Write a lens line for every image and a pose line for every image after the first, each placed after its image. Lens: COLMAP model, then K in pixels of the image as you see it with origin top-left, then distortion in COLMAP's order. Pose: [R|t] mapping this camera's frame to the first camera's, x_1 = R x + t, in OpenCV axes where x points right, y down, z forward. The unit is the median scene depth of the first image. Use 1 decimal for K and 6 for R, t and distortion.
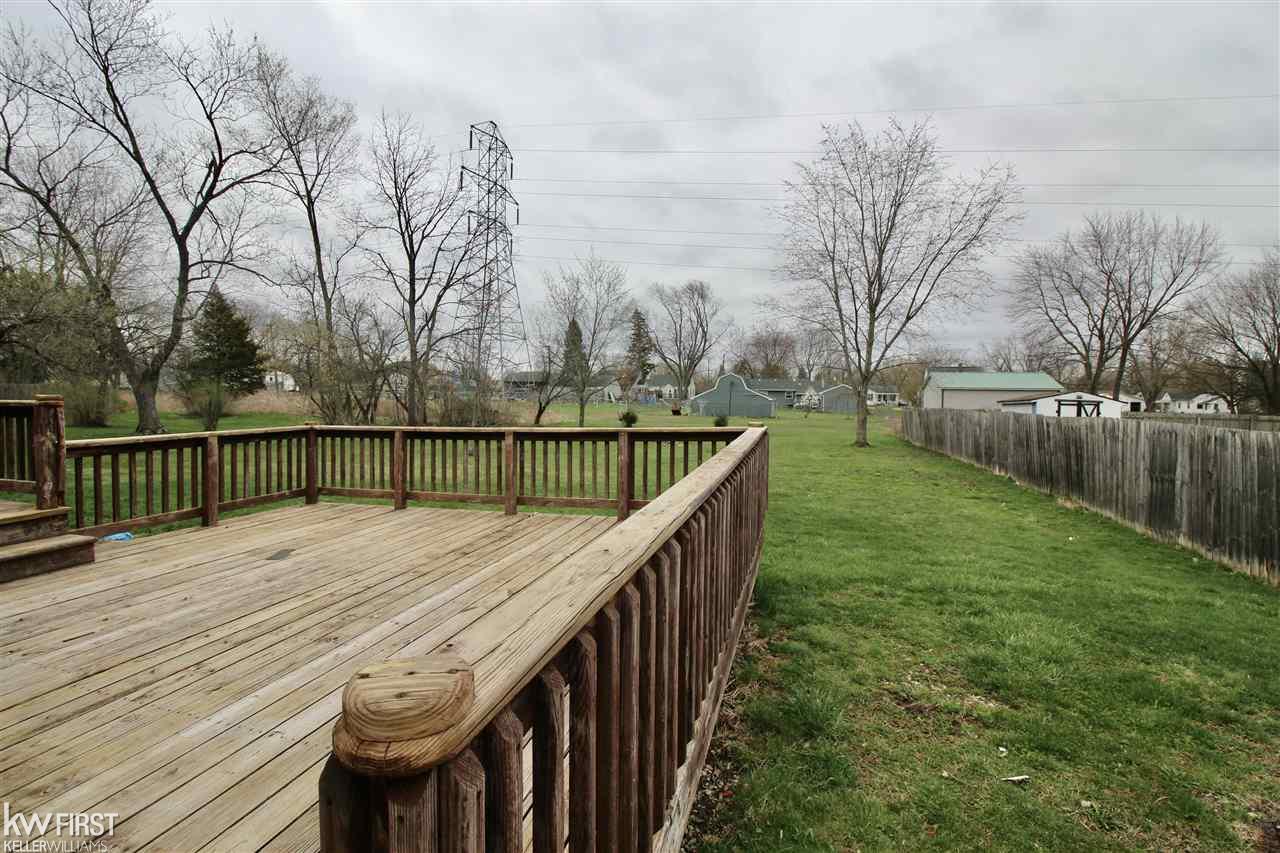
lens RADIAL K [[600.9, 0, 642.0], [0, 600.9, 415.9], [0, 0, 1]] dist [-0.017349, -0.004528]
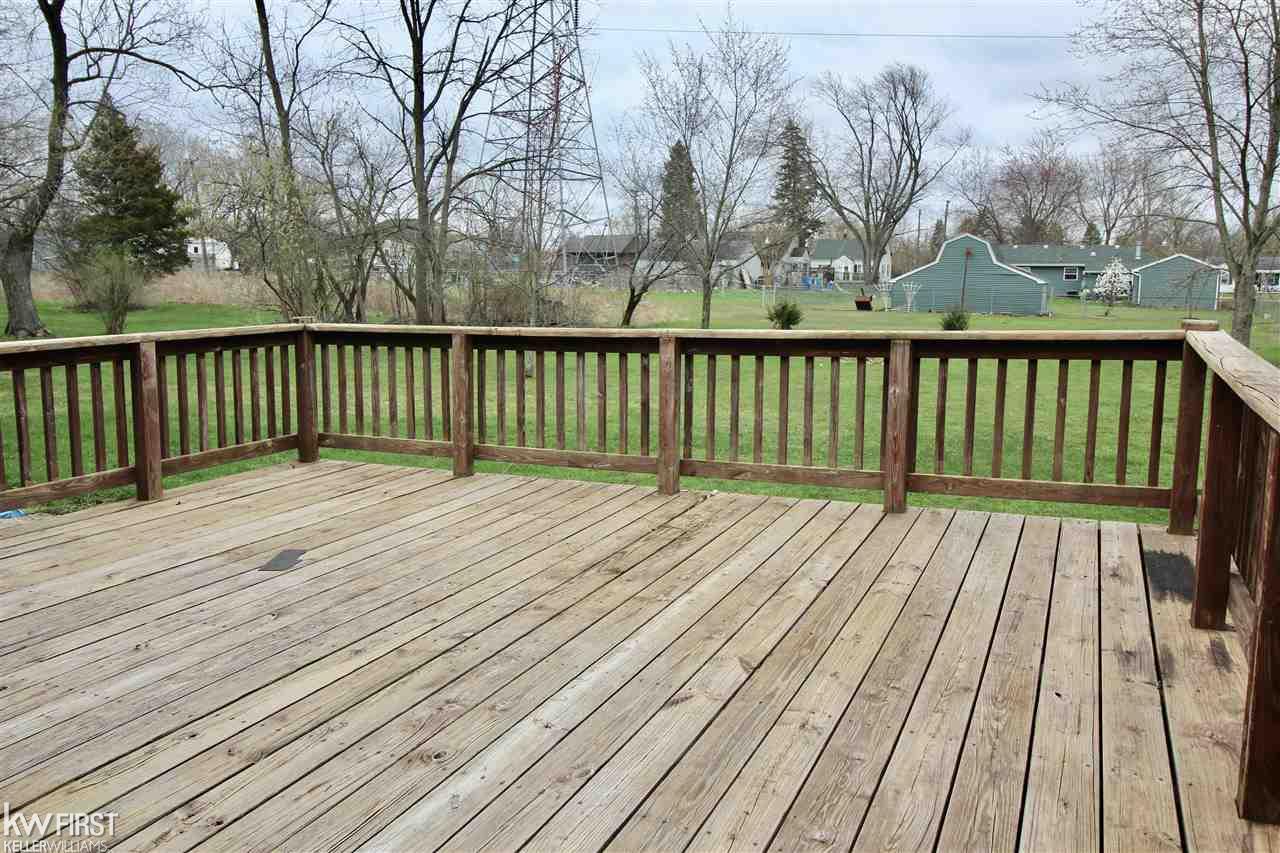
lens RADIAL K [[1018.8, 0, 626.7], [0, 1018.8, 427.8], [0, 0, 1]] dist [-0.004304, 0.001674]
pose [[0.987524, 0.021401, -0.156011, -0.025297], [-0.003563, 0.993505, 0.113732, 0.000945], [0.157431, -0.111757, 0.981186, 0.024869]]
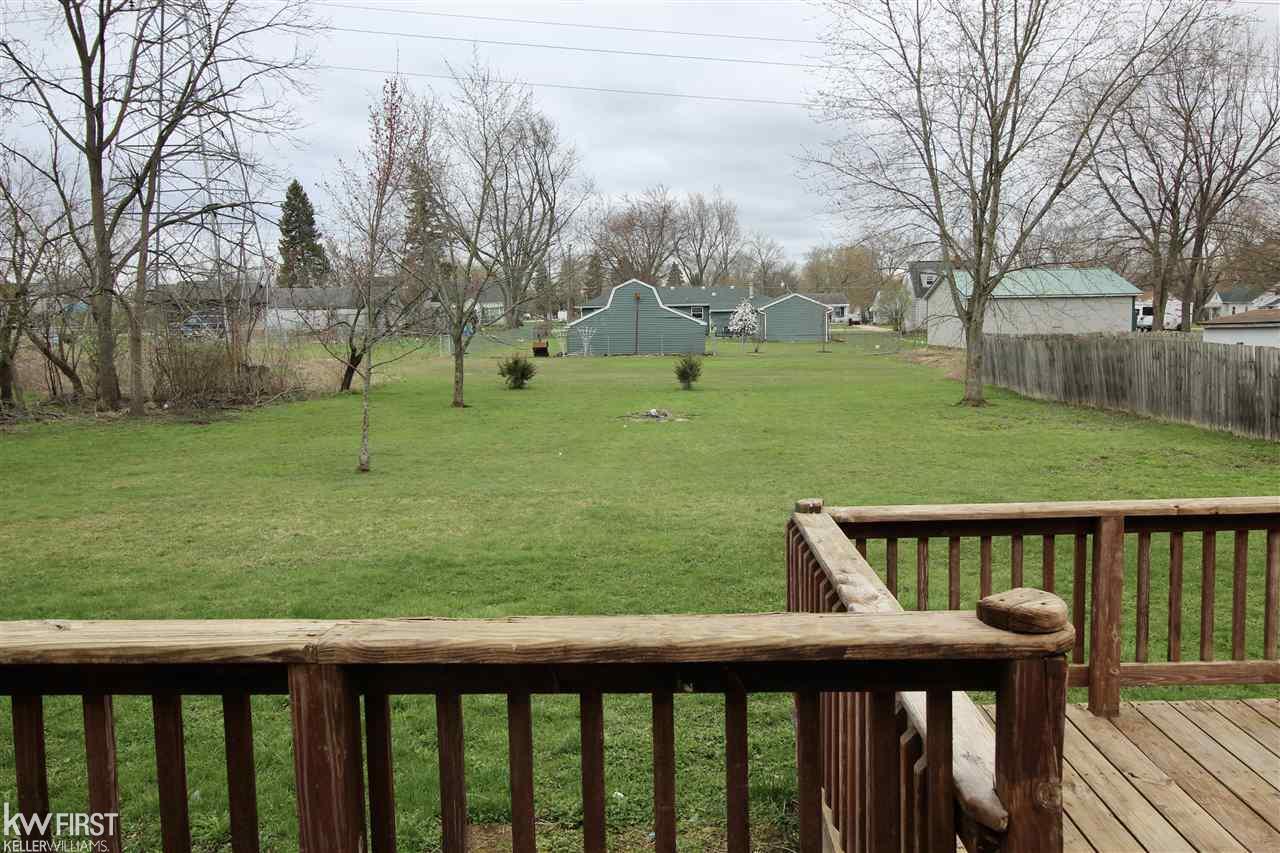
lens RADIAL K [[1018.8, 0, 643.2], [0, 1018.8, 414.8], [0, 0, 1]] dist [-0.004304, 0.001674]
pose [[0.967595, -0.052603, 0.246968, -0.204150], [0.036328, 0.996885, 0.070003, -0.022920], [-0.249881, -0.058763, 0.966492, 0.108550]]
